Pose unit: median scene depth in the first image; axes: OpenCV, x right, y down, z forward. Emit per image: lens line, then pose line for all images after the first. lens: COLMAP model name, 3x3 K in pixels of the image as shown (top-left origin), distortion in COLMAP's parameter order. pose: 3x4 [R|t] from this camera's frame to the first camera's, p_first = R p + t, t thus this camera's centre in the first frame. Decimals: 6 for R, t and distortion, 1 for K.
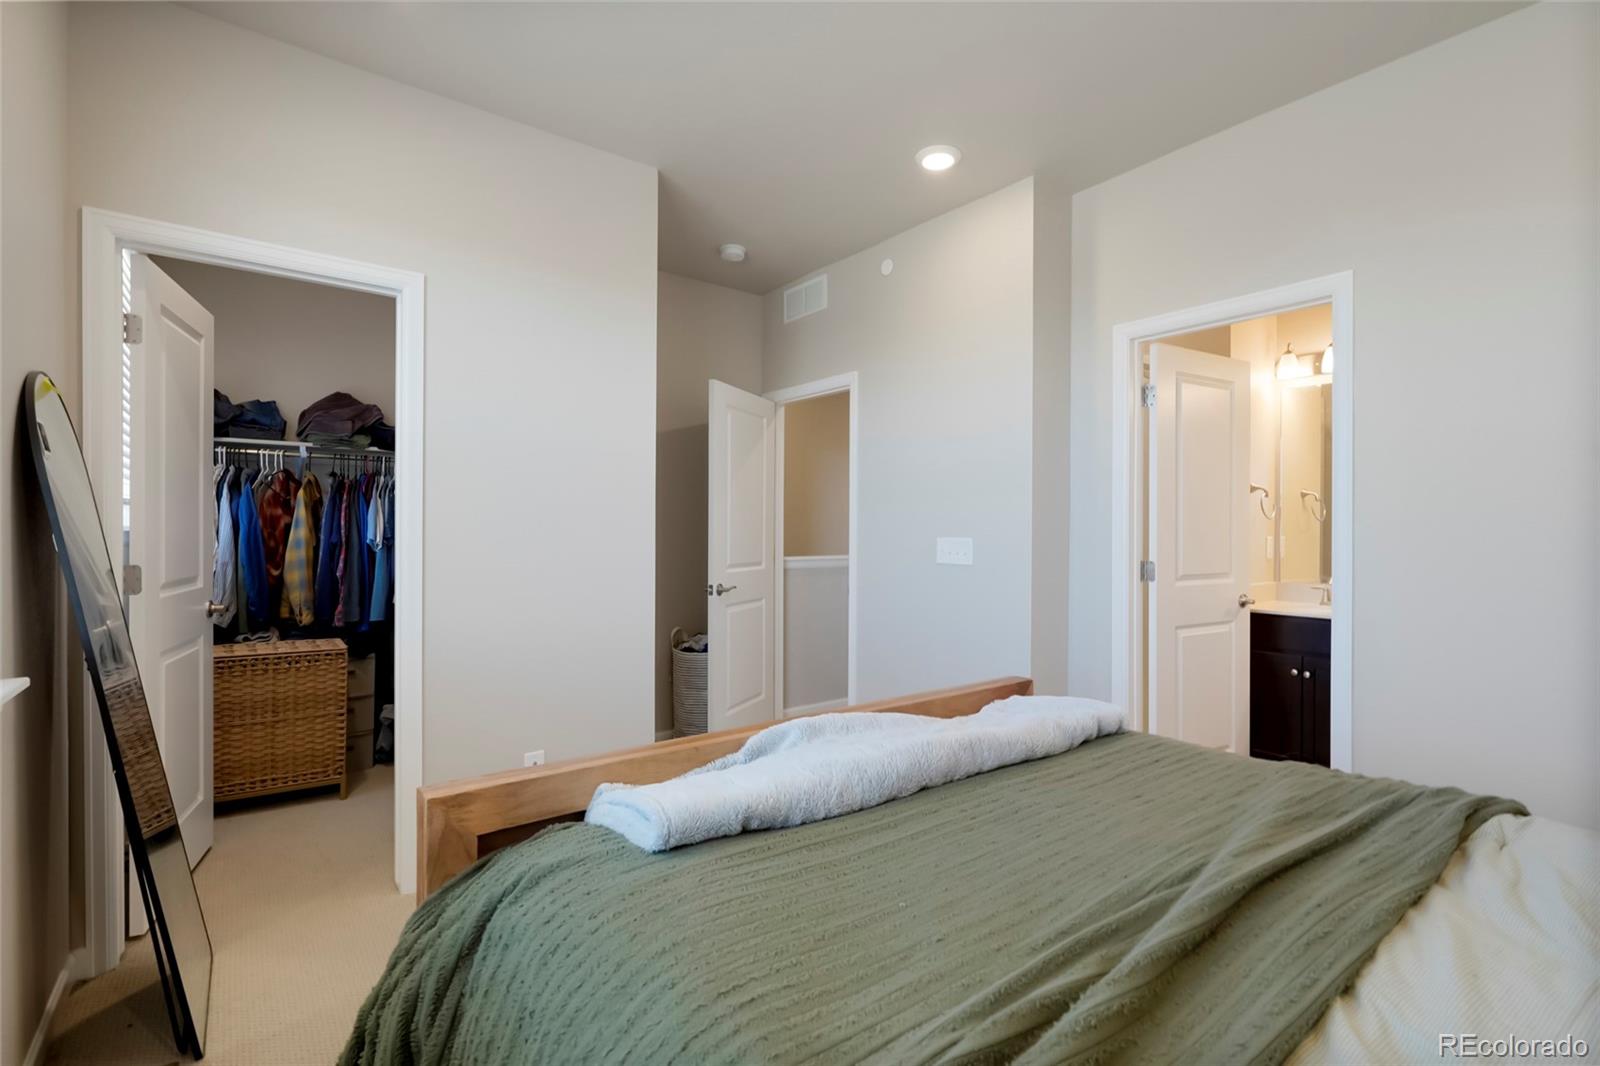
lens RADIAL K [[735.7, 0, 801.8], [0, 735.7, 532.3], [0, 0, 1]] dist [-0.003527, -0.000143]
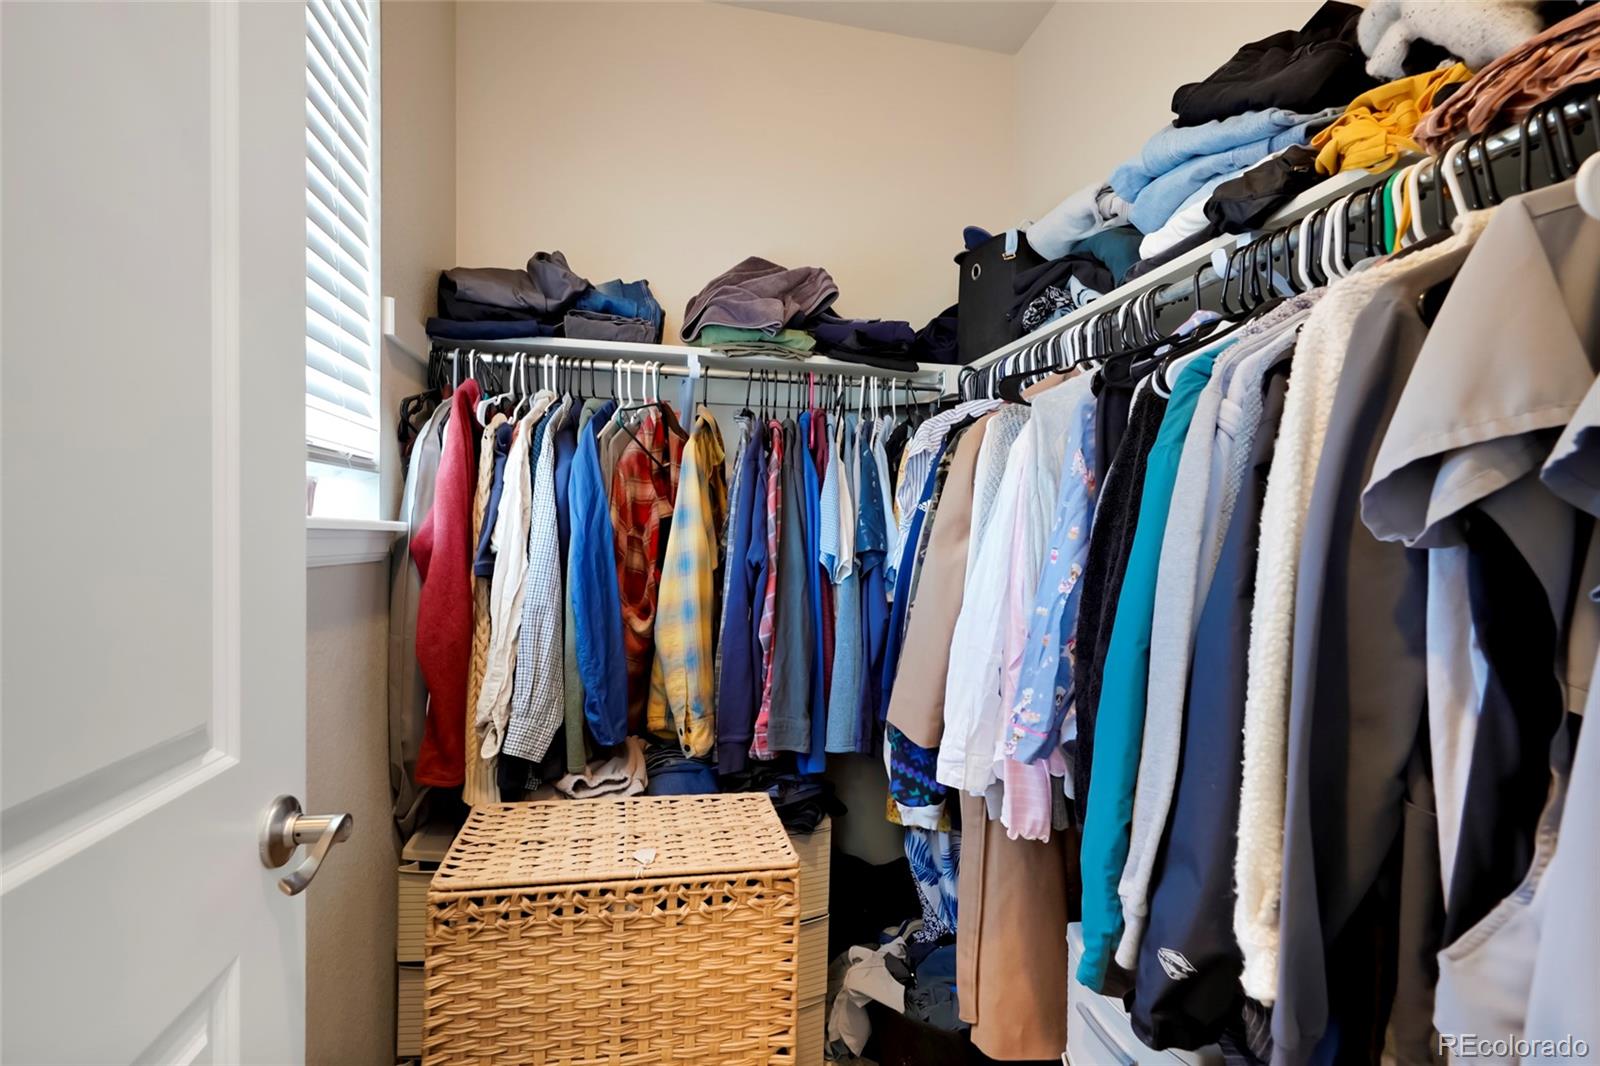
lens RADIAL K [[735.7, 0, 799.9], [0, 735.7, 536.5], [0, 0, 1]] dist [-0.003527, -0.000143]
pose [[0.907223, 0.007575, -0.420583, -0.434419], [-0.009121, 0.999957, -0.001665, -0.000273], [0.420552, 0.005346, 0.907253, 0.625032]]
